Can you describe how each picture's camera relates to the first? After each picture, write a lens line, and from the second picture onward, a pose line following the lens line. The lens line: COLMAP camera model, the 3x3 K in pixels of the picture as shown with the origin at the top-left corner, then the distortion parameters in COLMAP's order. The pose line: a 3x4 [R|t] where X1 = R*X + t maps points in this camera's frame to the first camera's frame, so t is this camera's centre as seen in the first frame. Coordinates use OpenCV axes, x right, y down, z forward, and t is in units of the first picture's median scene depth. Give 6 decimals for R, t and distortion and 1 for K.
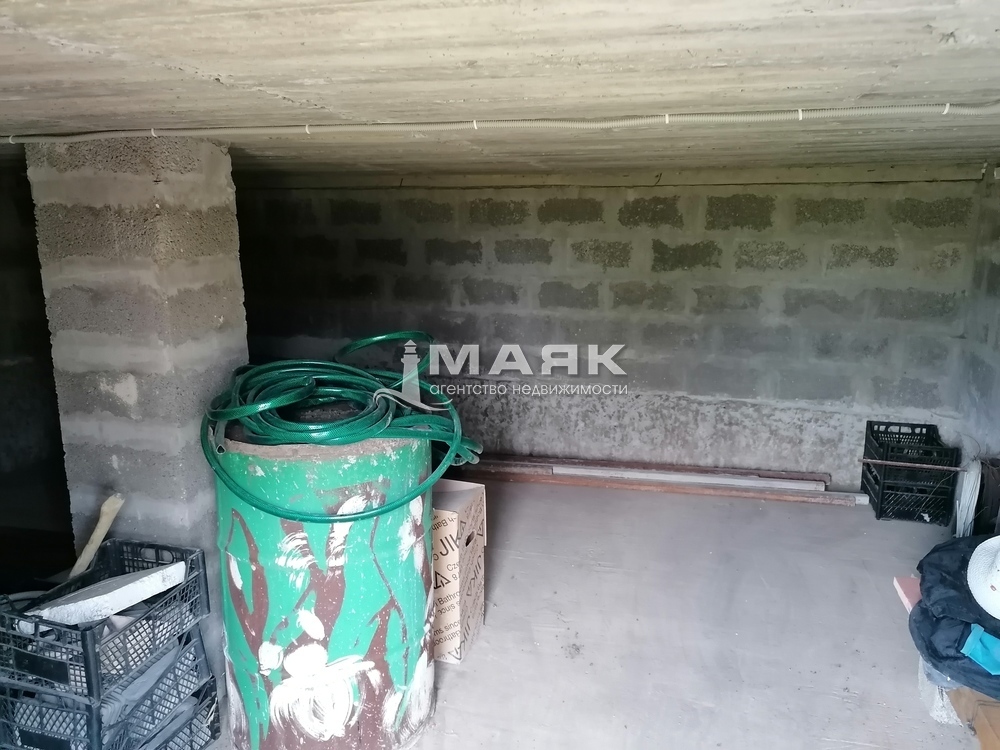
lens RADIAL K [[785.9, 0, 500.0], [0, 785.9, 375.0], [0, 0, 1]] dist [0.069388, -0.097262]
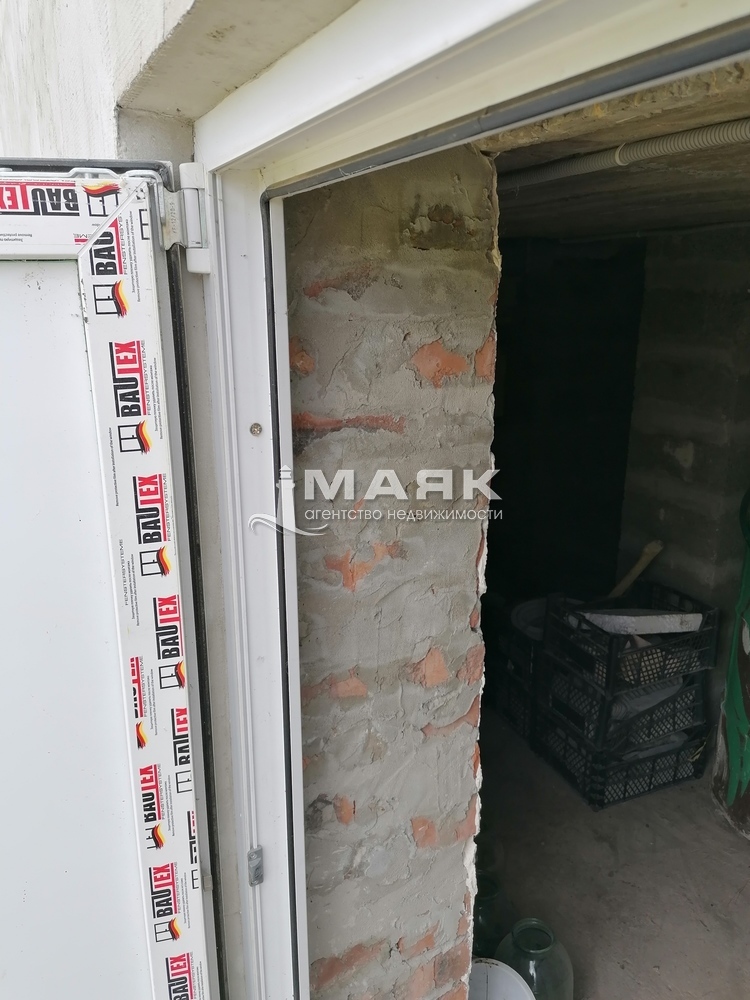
lens RADIAL K [[785.9, 0, 375.0], [0, 785.9, 500.0], [0, 0, 1]] dist [0.069388, -0.097262]
pose [[0.675965, 0.201869, -0.708746, 0.052684], [-0.160051, 0.979008, 0.126198, 0.011262], [0.719344, 0.028130, 0.694085, -0.116655]]
